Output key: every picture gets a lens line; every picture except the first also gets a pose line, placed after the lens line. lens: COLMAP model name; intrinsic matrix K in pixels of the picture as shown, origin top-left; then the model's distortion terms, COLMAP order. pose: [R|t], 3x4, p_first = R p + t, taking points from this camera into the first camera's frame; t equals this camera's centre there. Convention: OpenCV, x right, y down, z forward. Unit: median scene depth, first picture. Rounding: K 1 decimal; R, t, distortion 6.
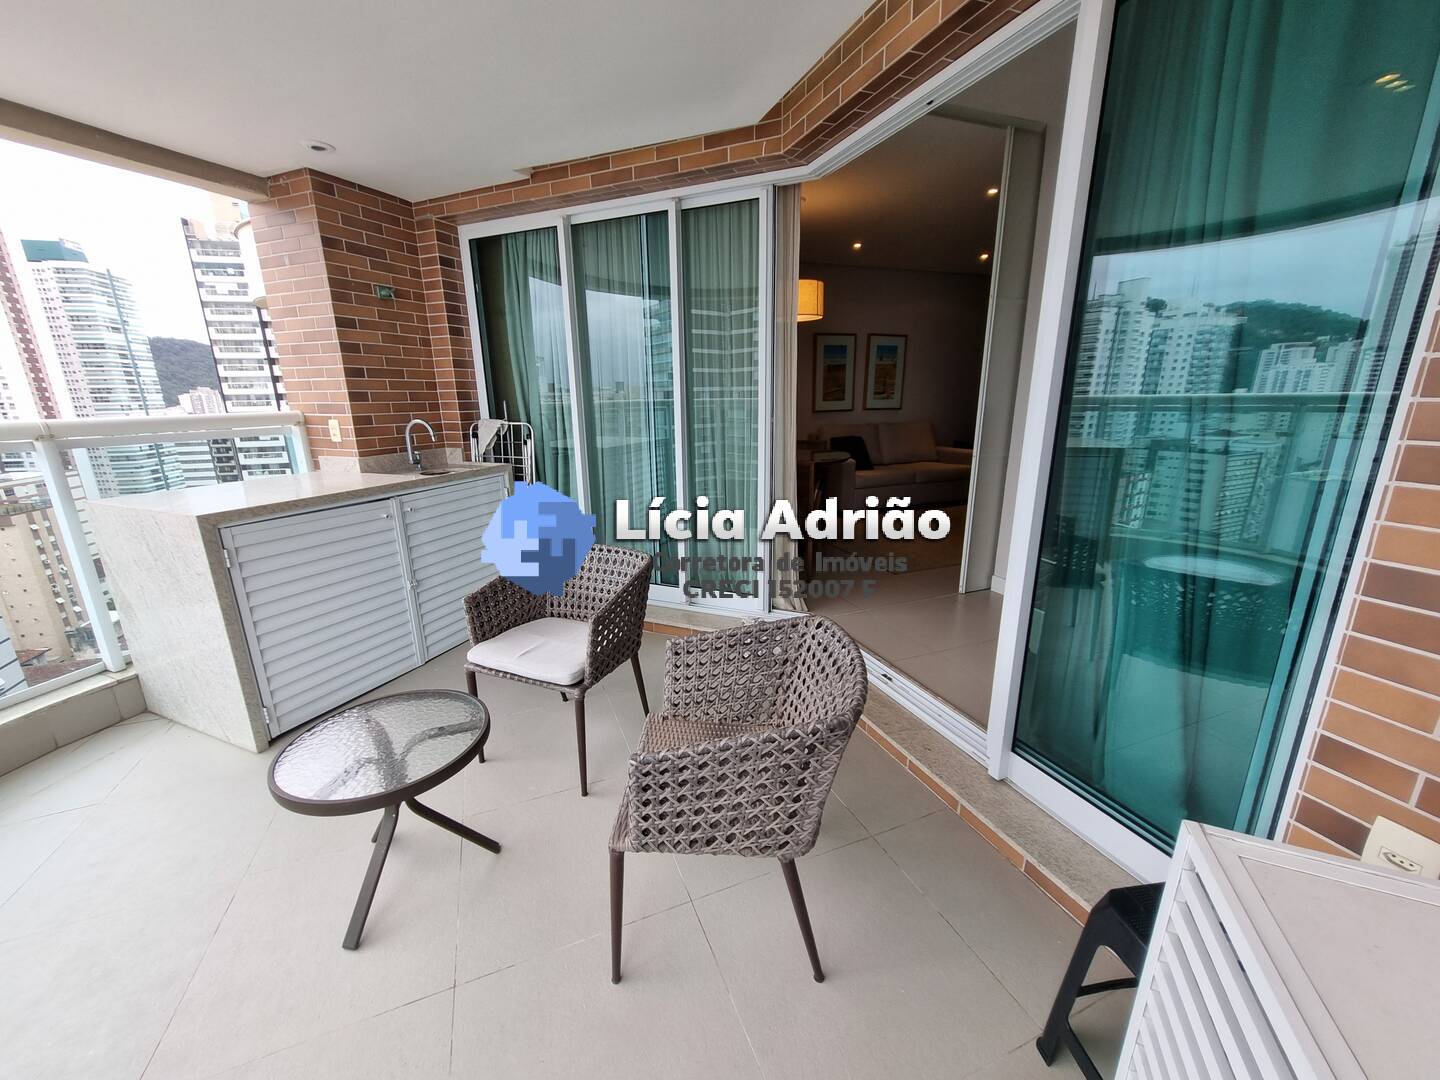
lens RADIAL K [[564.5, 0, 714.0], [0, 564.5, 542.0], [0, 0, 1]] dist [0.005486, -0.000469]
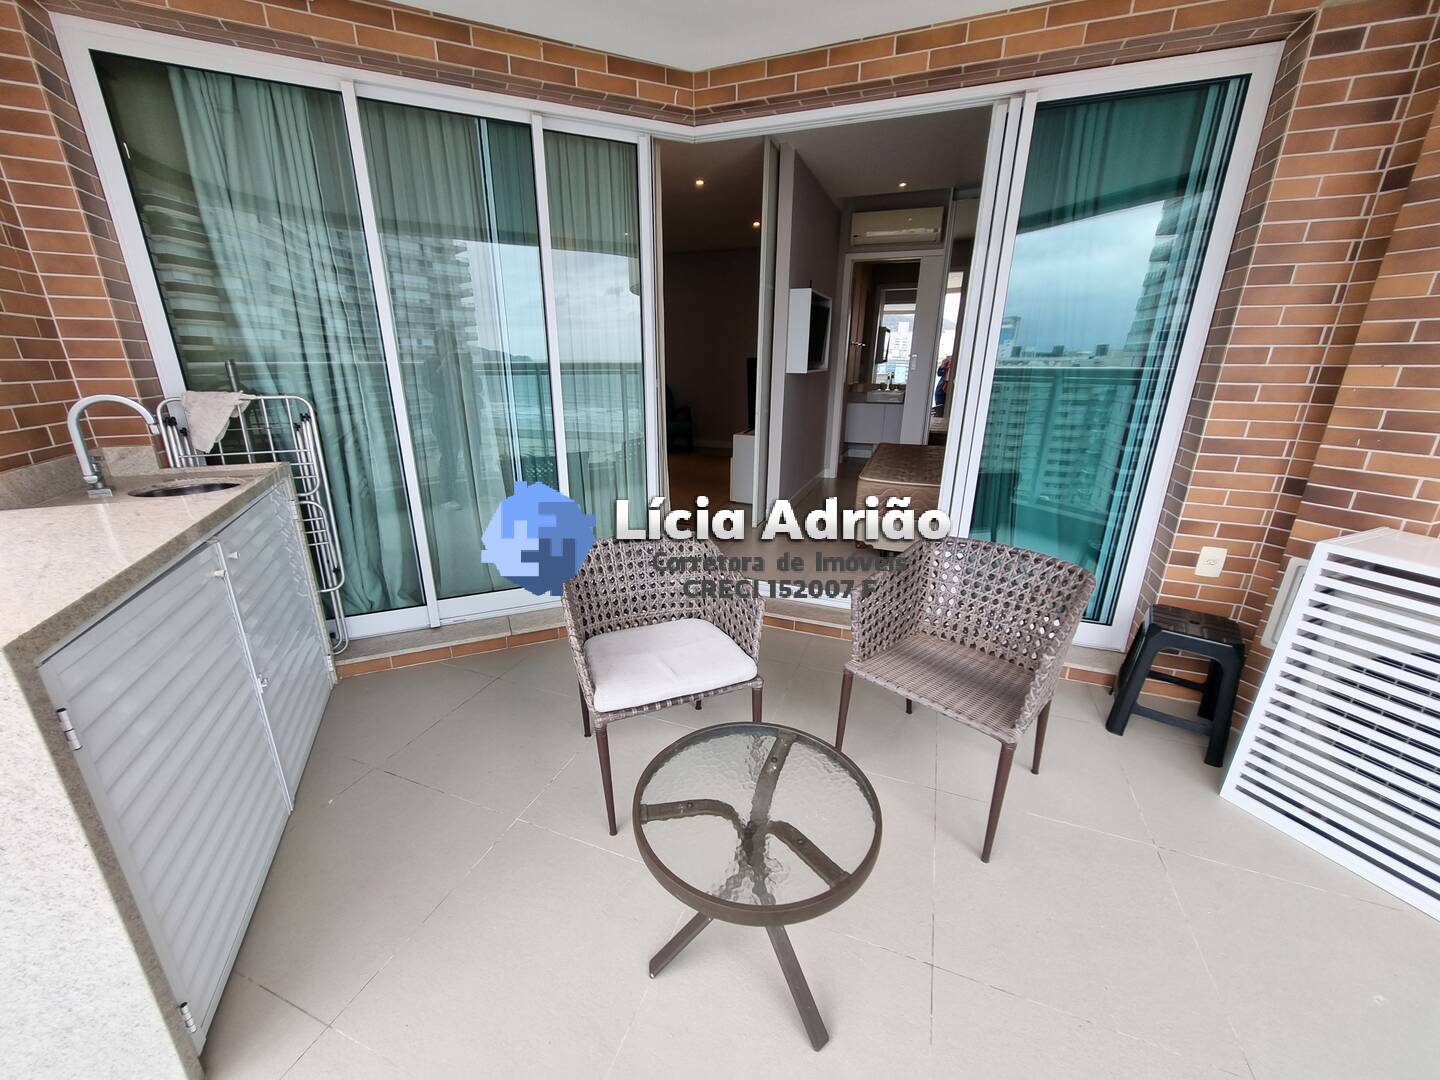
lens RADIAL K [[566.1, 0, 713.9], [0, 566.1, 535.8], [0, 0, 1]] dist [0.019698, -0.000241]
pose [[0.679788, -0.210924, 0.702423, -0.635333], [0.175211, 0.976726, 0.123727, -0.069930], [-0.712172, 0.038964, 0.700923, 0.272171]]
